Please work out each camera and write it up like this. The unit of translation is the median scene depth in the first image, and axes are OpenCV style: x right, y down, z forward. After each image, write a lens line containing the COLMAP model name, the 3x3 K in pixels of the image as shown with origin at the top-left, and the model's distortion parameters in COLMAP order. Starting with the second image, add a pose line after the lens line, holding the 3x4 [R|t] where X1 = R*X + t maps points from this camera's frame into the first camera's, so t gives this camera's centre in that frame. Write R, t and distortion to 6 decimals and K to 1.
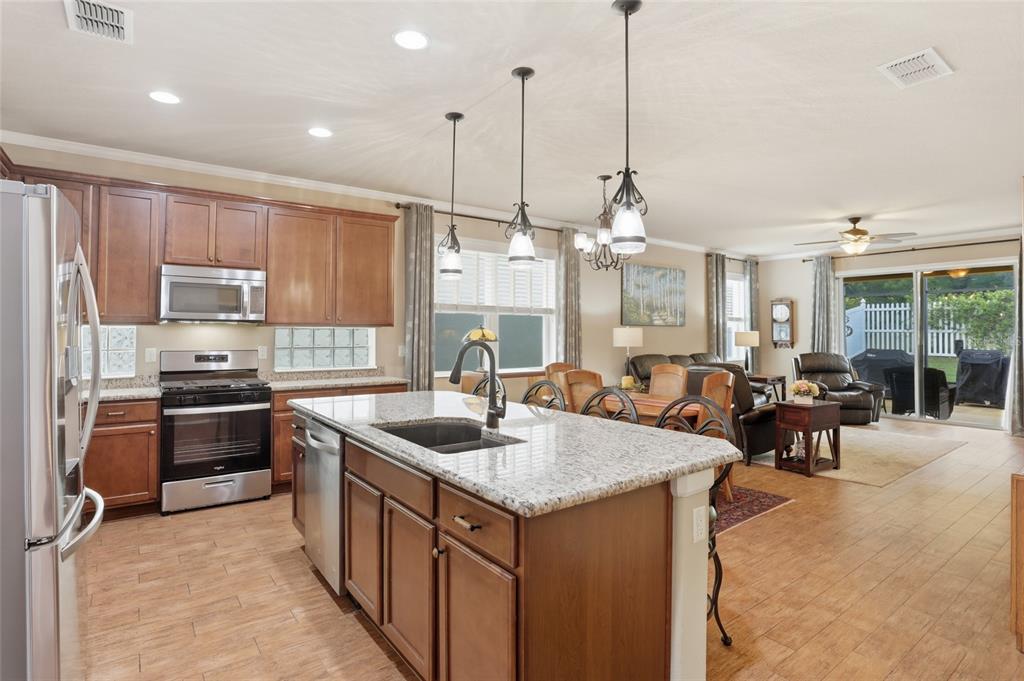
lens RADIAL K [[504.4, 0, 516.9], [0, 504.4, 335.8], [0, 0, 1]] dist [-0.069929, 0.026304]
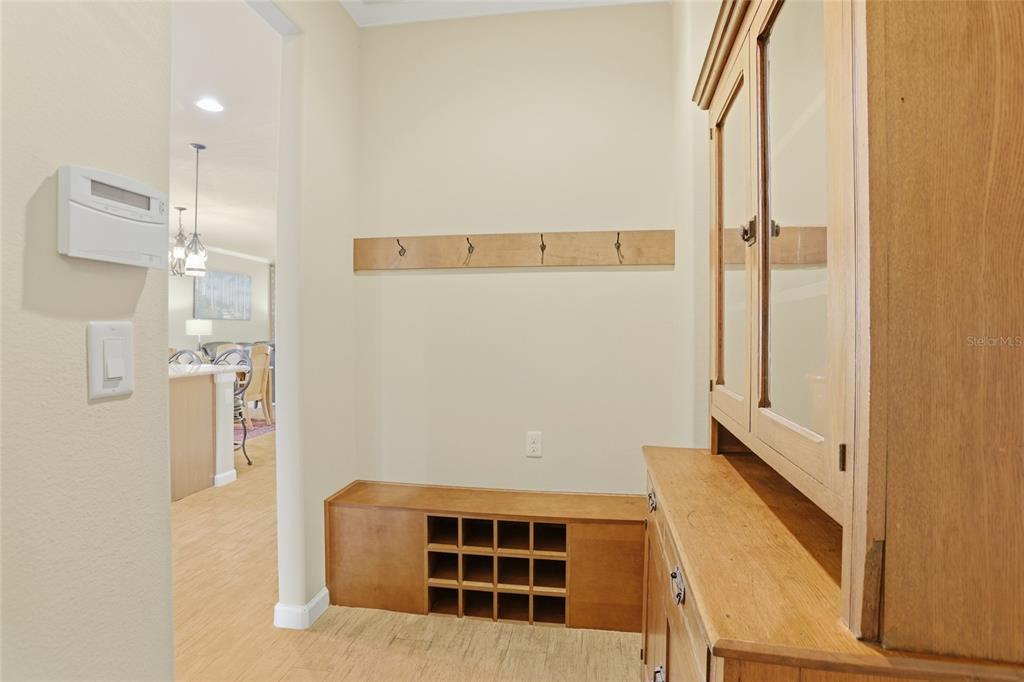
lens RADIAL K [[504.4, 0, 516.9], [0, 504.4, 336.3], [0, 0, 1]] dist [-0.069929, 0.026304]
pose [[0.709574, -0.001040, 0.704630, -0.076879], [0.000388, 0.999999, 0.001086, 0.021642], [-0.704631, -0.000497, 0.709574, -0.400826]]
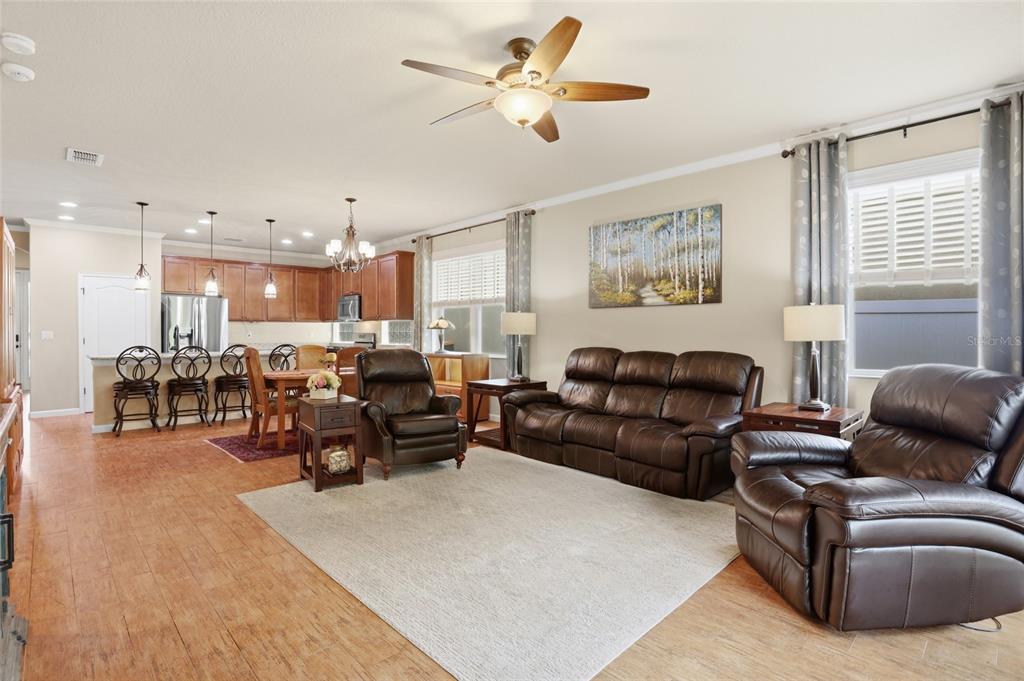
lens RADIAL K [[504.4, 0, 516.9], [0, 504.4, 335.8], [0, 0, 1]] dist [-0.069929, 0.026304]
pose [[0.156073, 0.001802, -0.987744, 0.951847], [-0.000775, 0.999998, 0.001702, 0.020029], [0.987745, 0.000500, 0.156074, 0.755208]]
